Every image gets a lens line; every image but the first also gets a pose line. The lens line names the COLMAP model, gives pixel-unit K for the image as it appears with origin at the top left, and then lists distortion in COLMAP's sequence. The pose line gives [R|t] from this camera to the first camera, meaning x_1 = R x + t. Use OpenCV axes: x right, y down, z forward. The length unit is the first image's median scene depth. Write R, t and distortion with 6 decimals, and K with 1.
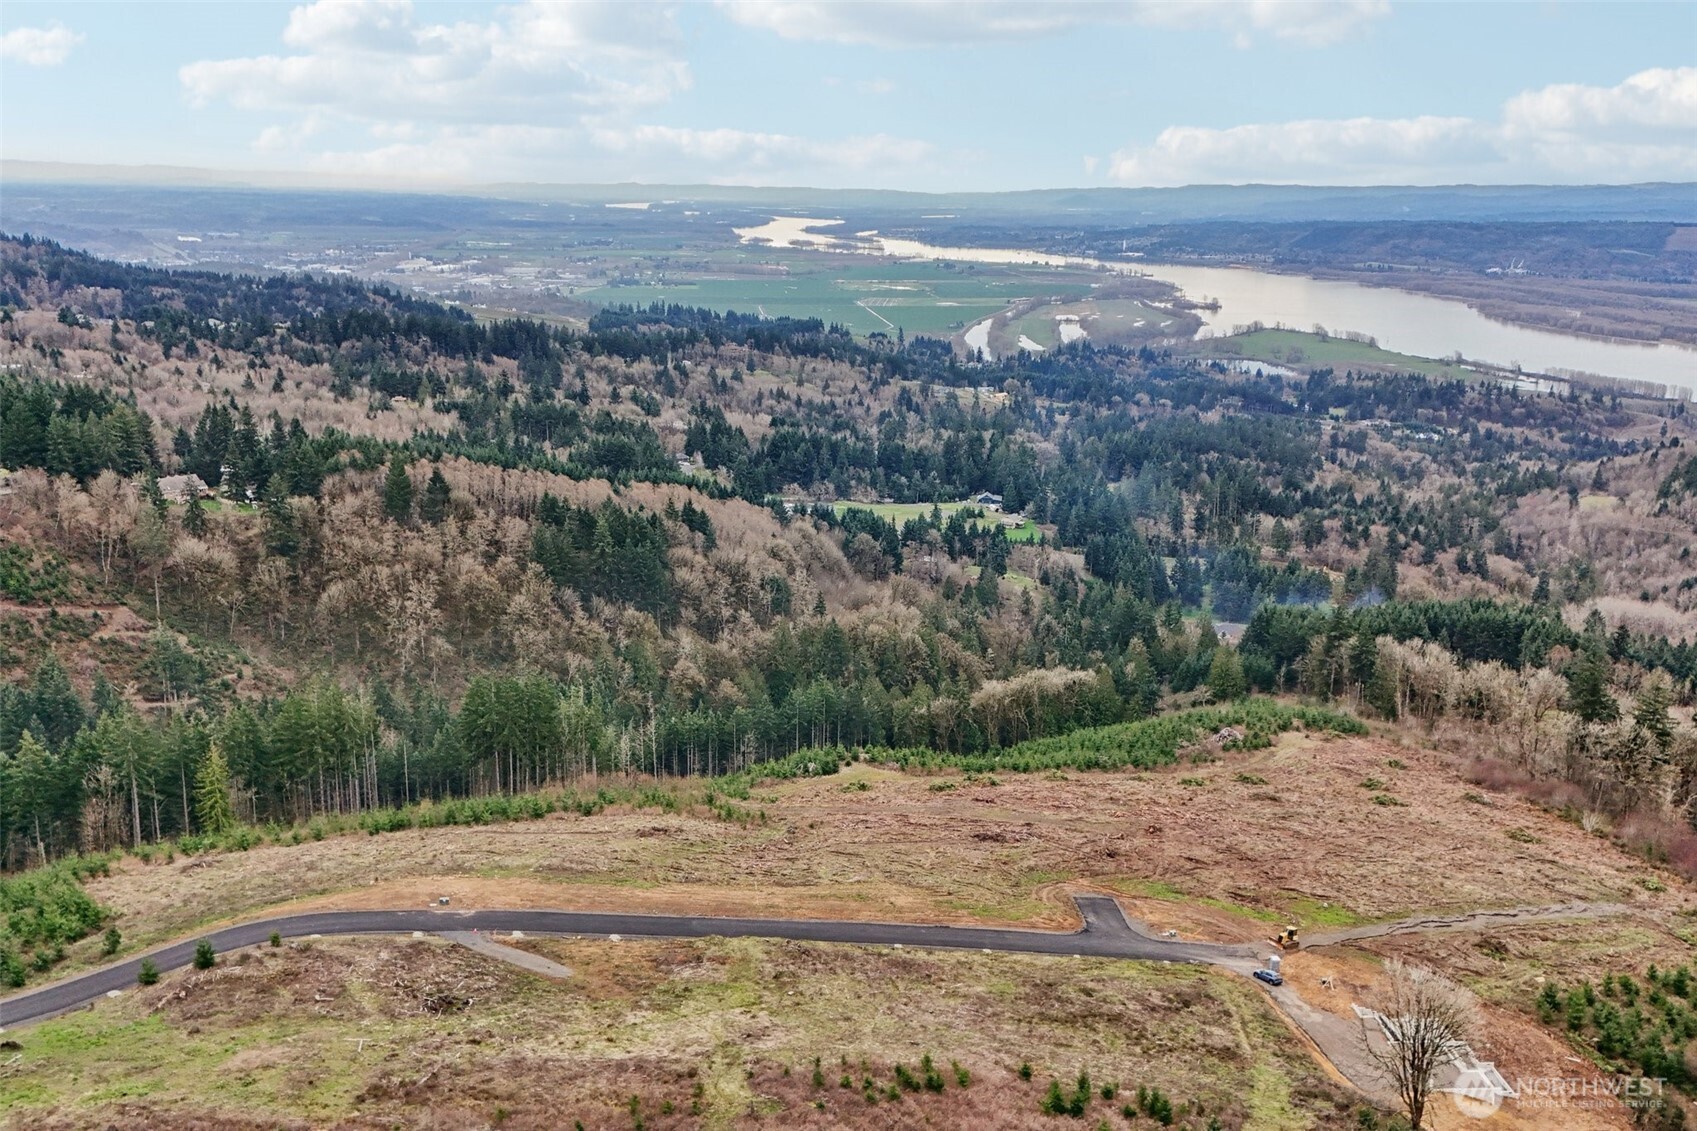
lens RADIAL K [[1489.3, 0, 844.8], [0, 1489.3, 563.0], [0, 0, 1]] dist [0.137929, -0.240887]
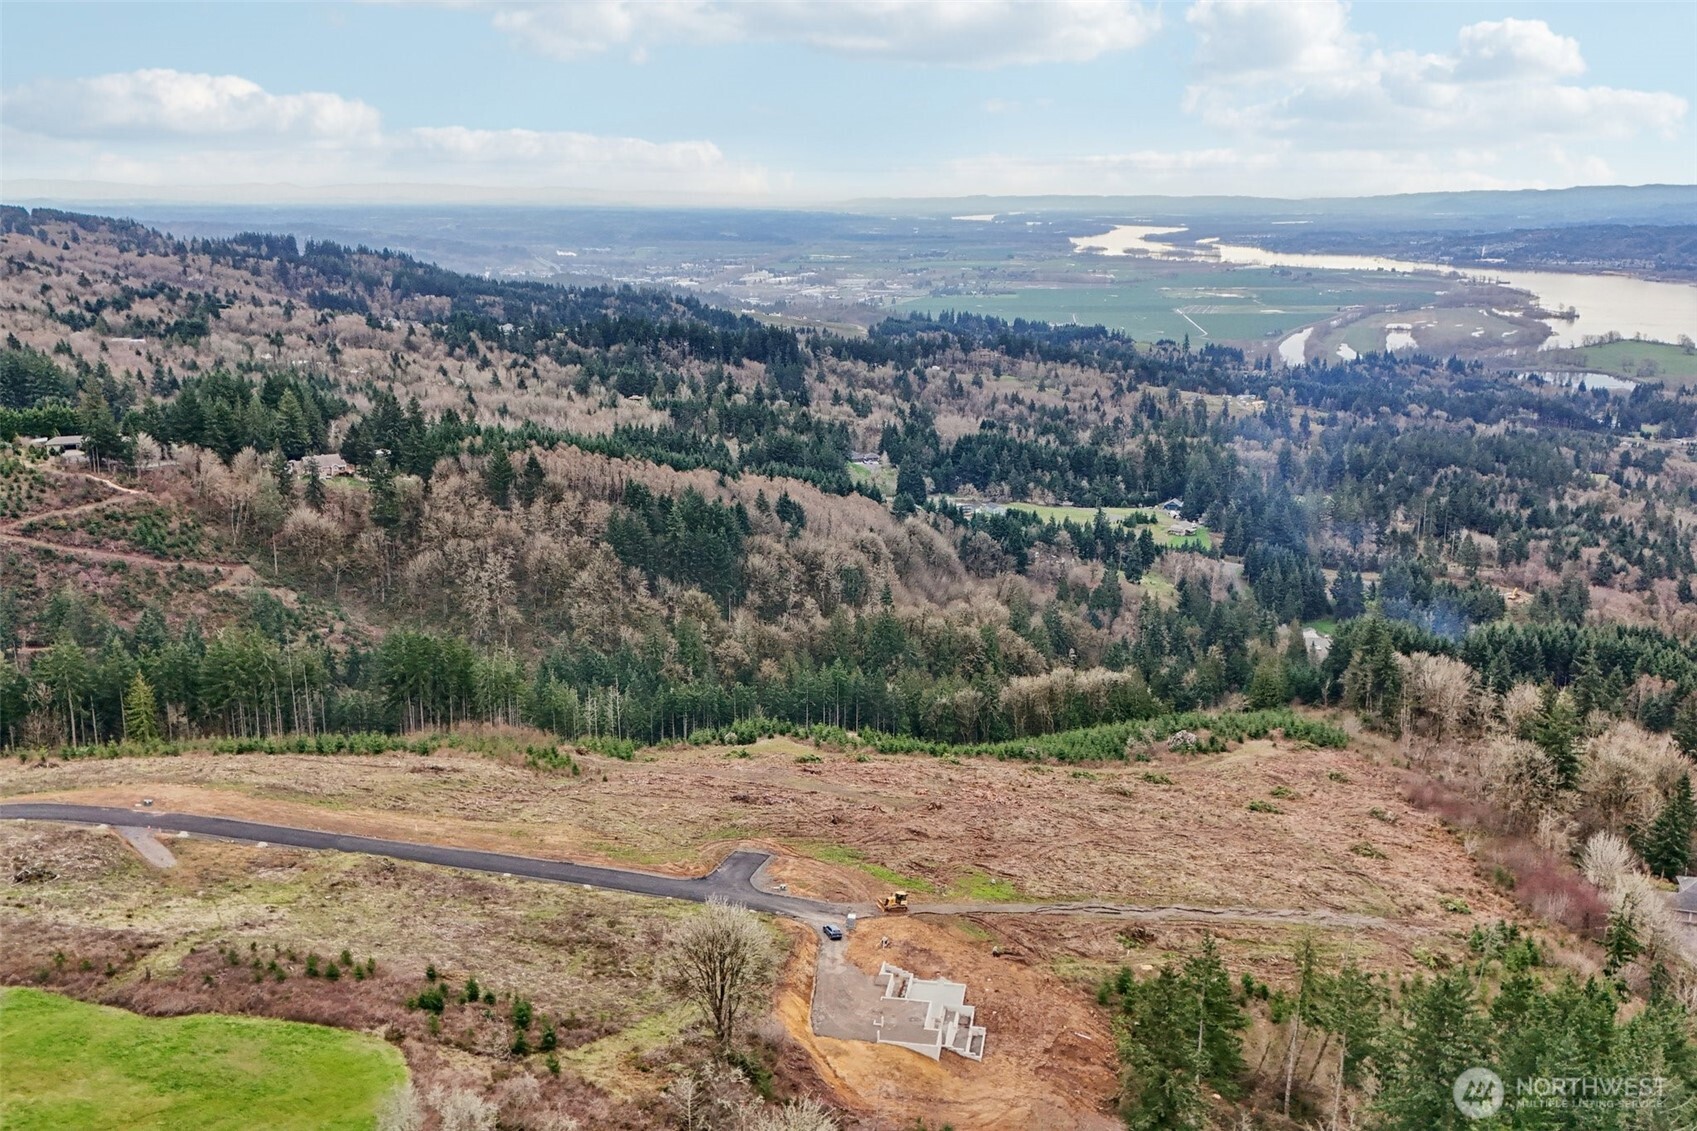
lens RADIAL K [[1471.9, 0, 848.5], [0, 1471.9, 565.5], [0, 0, 1]] dist [0.113079, -0.168471]
pose [[0.973939, 0.041830, -0.222918, 0.068667], [-0.042434, 0.999097, 0.002084, 0.002257], [0.222803, 0.007430, 0.974835, -0.000362]]
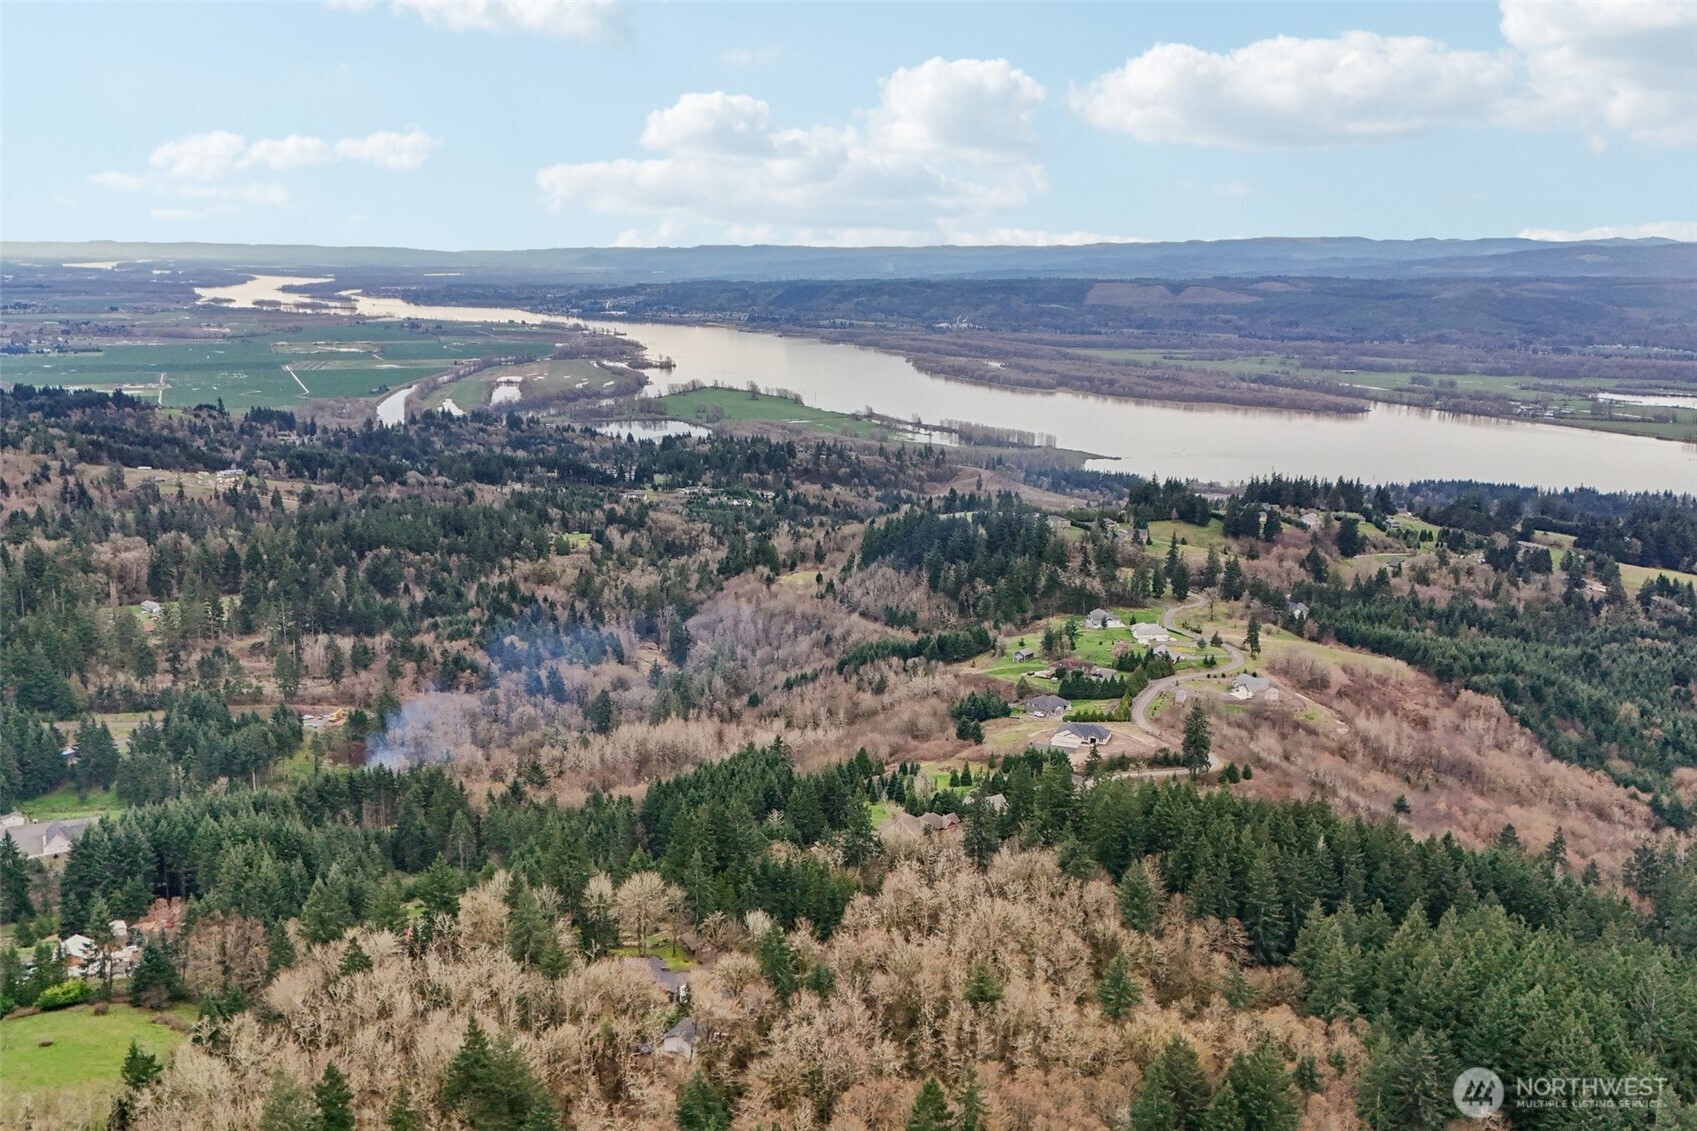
lens RADIAL K [[1478.1, 0, 845.1], [0, 1478.1, 557.9], [0, 0, 1]] dist [0.127900, -0.217998]
pose [[0.956886, -0.063413, 0.283459, 0.203195], [0.074431, 0.996826, -0.028259, -0.019374], [-0.280767, 0.048139, 0.958568, 0.091123]]
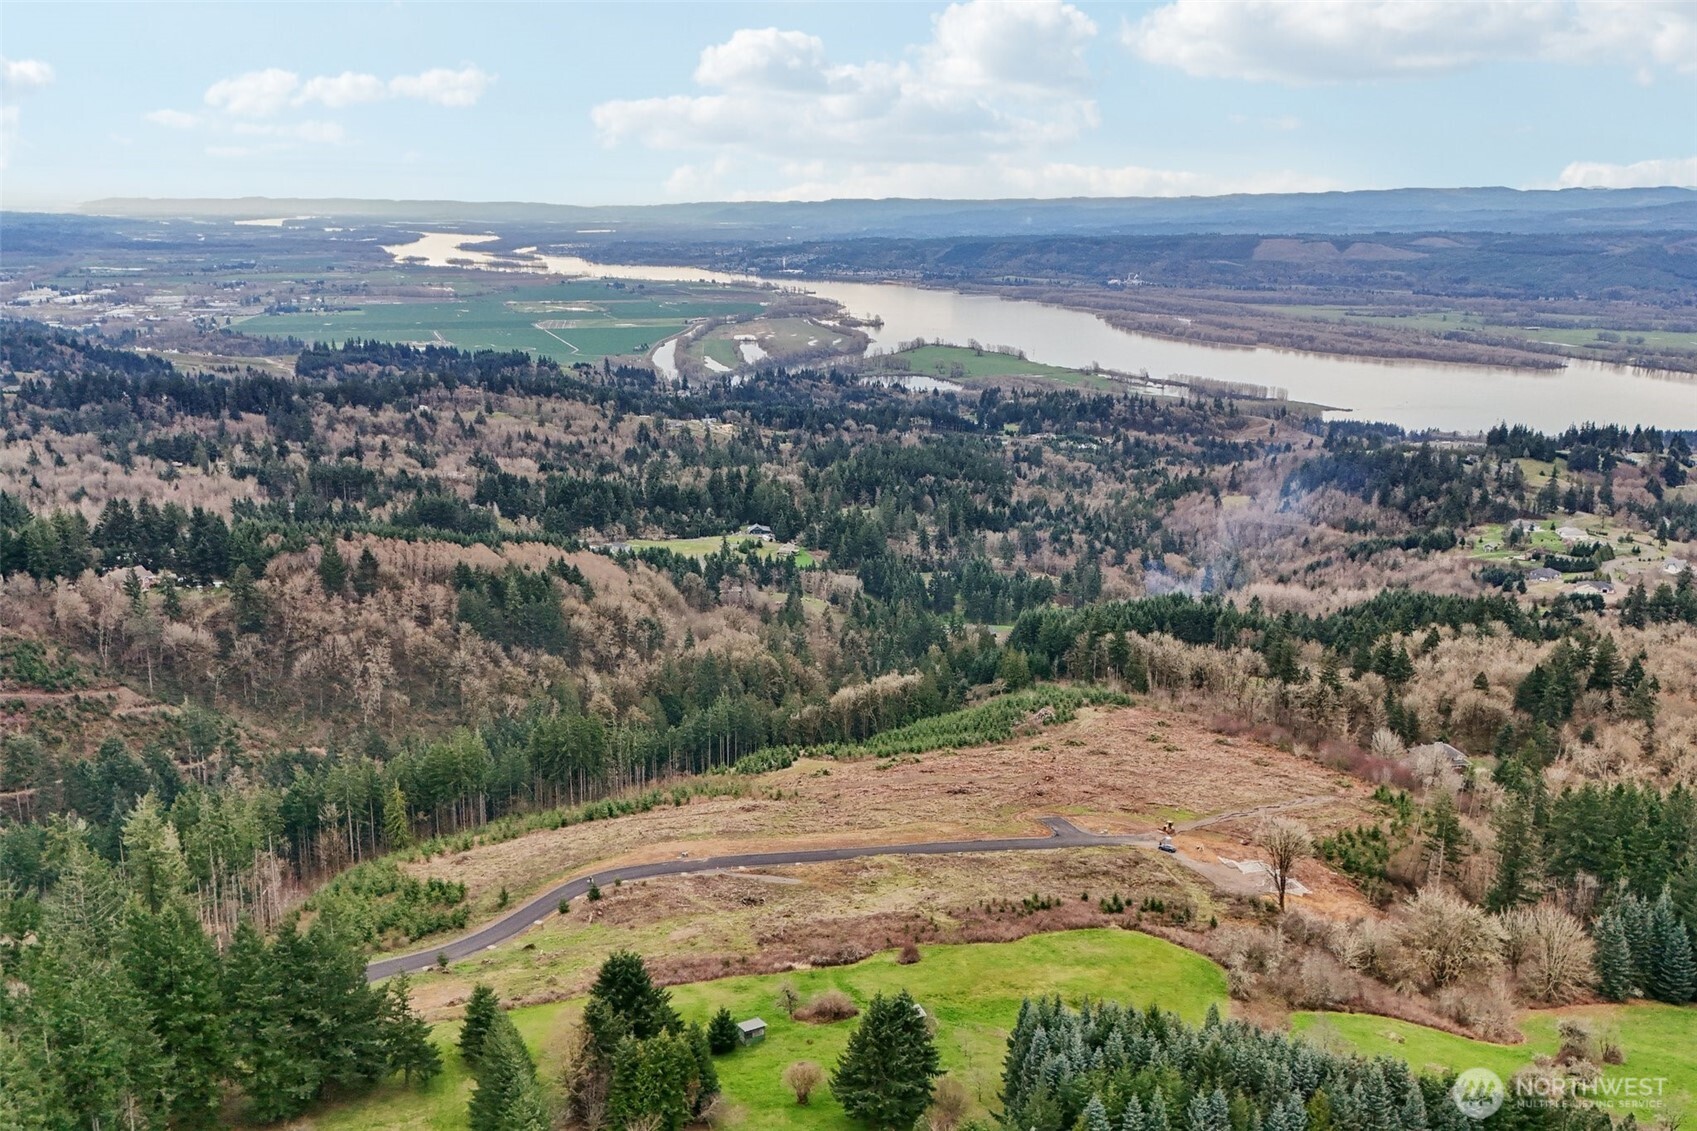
lens RADIAL K [[1480.5, 0, 848.5], [0, 1480.5, 565.5], [0, 0, 1]] dist [0.141978, -0.252629]
pose [[0.973084, -0.063491, 0.221533, -0.057561], [0.064172, 0.997930, 0.004129, -0.010322], [-0.221337, 0.010198, 0.975144, -0.077899]]
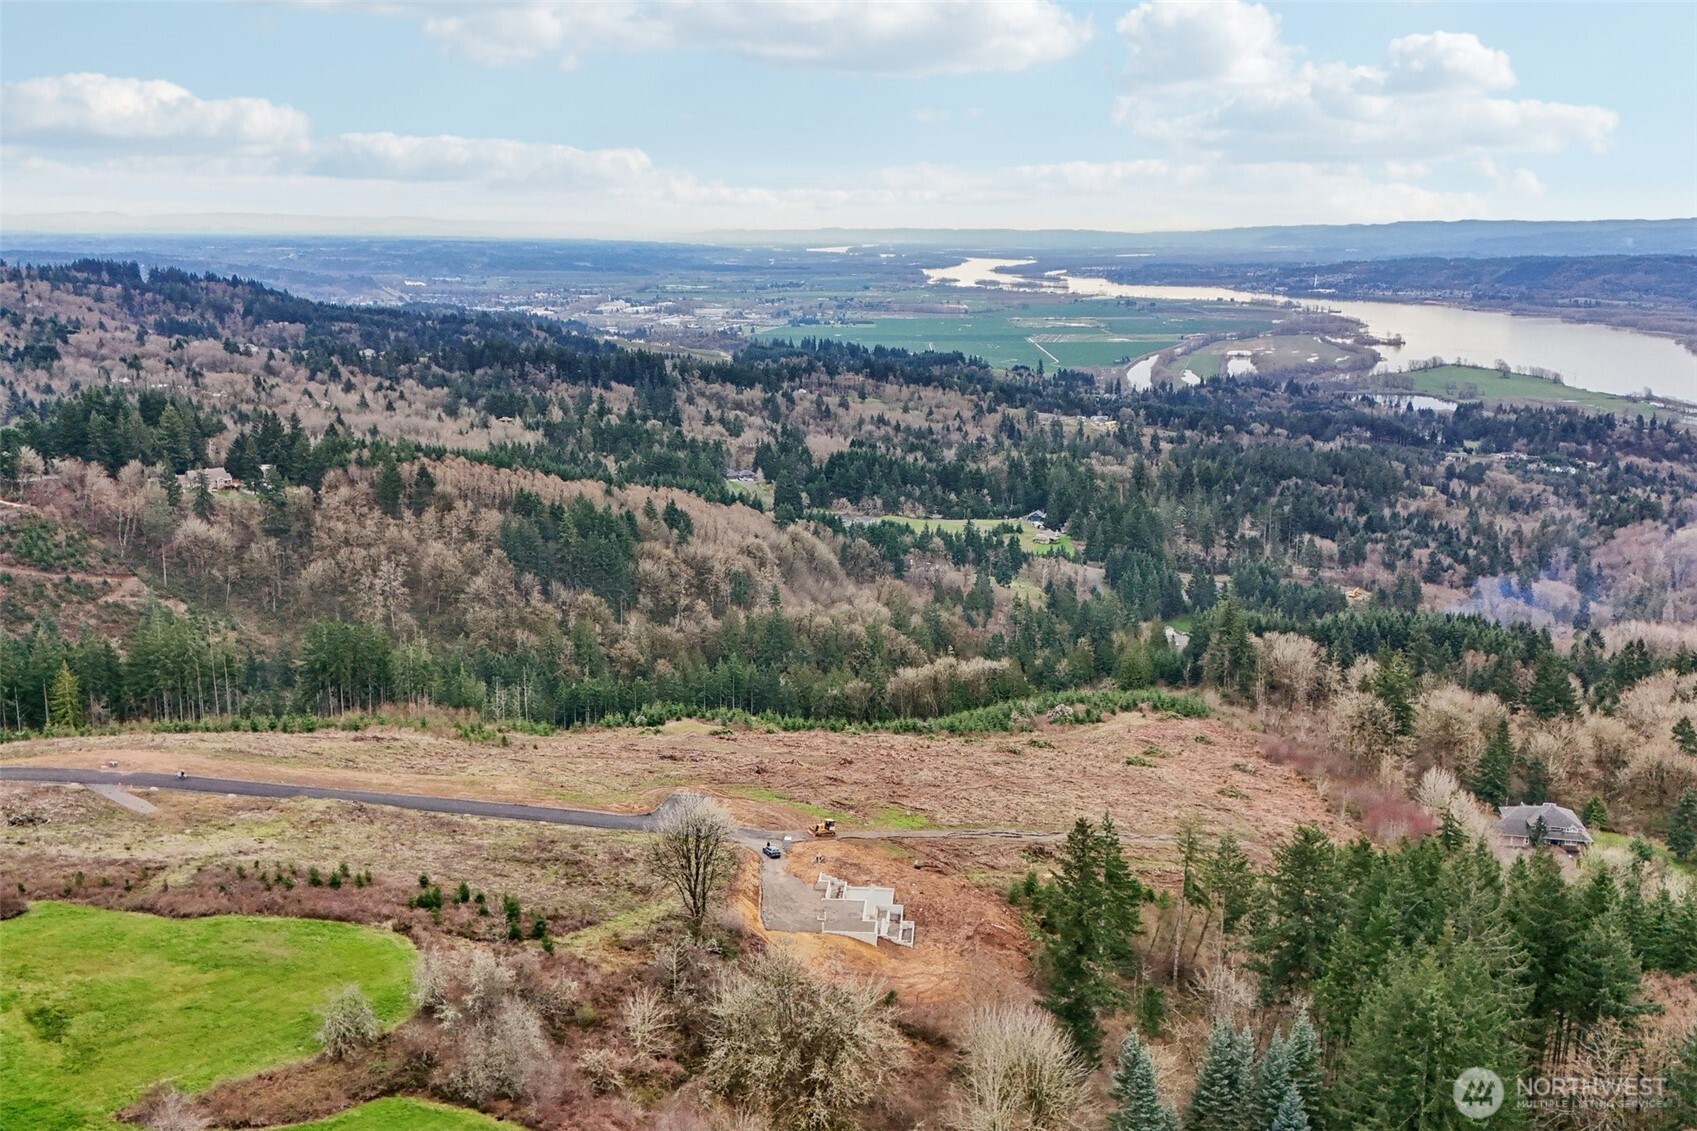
lens RADIAL K [[1478.1, 0, 845.1], [0, 1478.1, 557.9], [0, 0, 1]] dist [0.127900, -0.217998]
pose [[0.990912, 0.018505, -0.133232, 0.065332], [-0.022314, 0.999382, -0.027159, 0.010319], [0.132647, 0.029886, 0.990713, -0.018388]]
